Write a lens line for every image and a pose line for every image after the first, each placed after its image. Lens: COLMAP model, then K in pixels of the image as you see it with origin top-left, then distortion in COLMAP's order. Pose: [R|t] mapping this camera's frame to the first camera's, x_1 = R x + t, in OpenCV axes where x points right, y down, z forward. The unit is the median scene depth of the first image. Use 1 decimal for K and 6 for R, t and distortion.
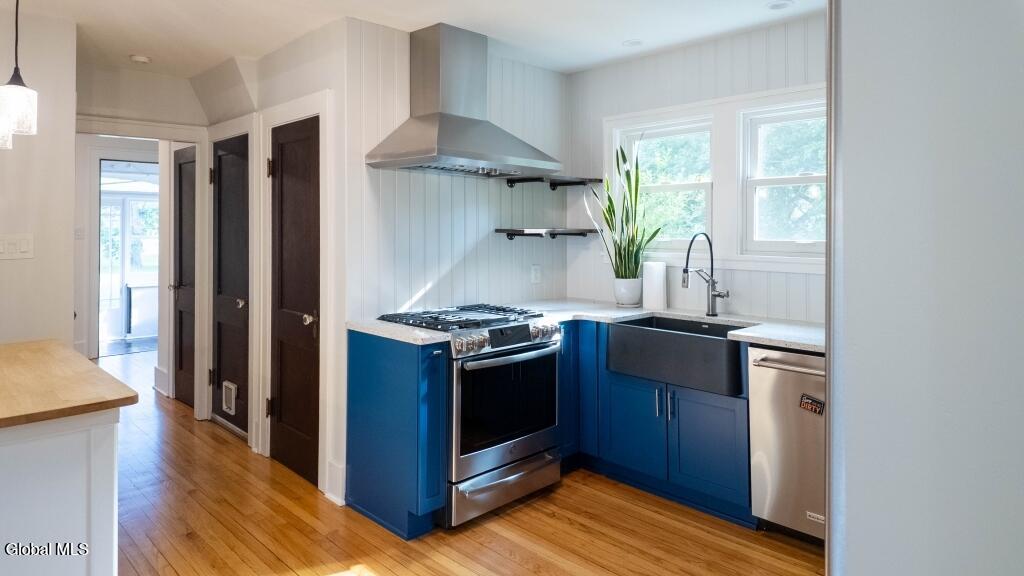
lens RADIAL K [[603.1, 0, 512.0], [0, 603.1, 283.8], [0, 0, 1]] dist [-0.005967, -0.005781]
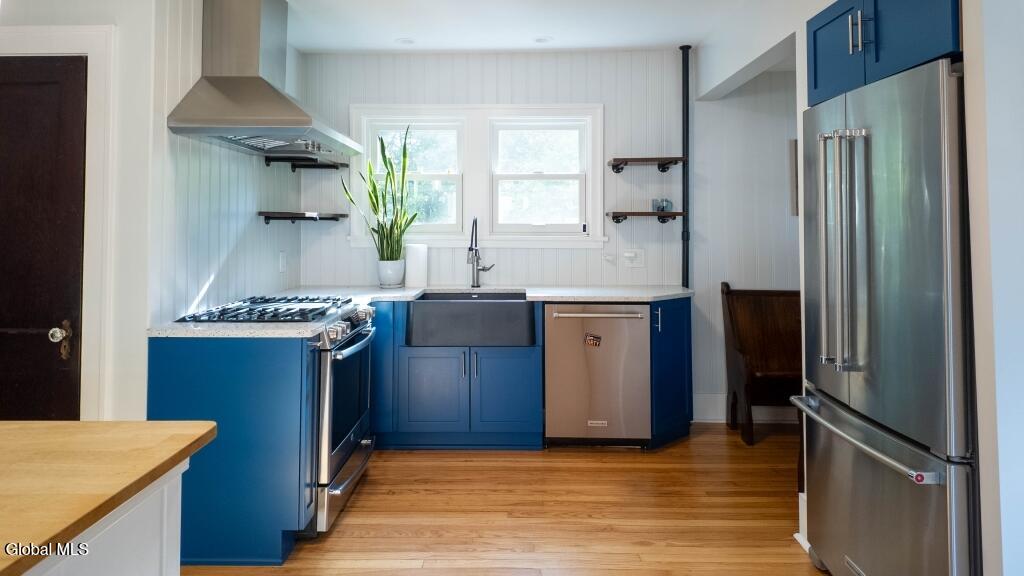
lens RADIAL K [[603.1, 0, 521.4], [0, 603.1, 268.3], [0, 0, 1]] dist [-0.005967, -0.005781]
pose [[0.695290, -0.054446, 0.716664, -0.434379], [0.061745, 0.997965, 0.015913, 0.002848], [-0.716072, 0.033186, 0.697237, 0.106579]]
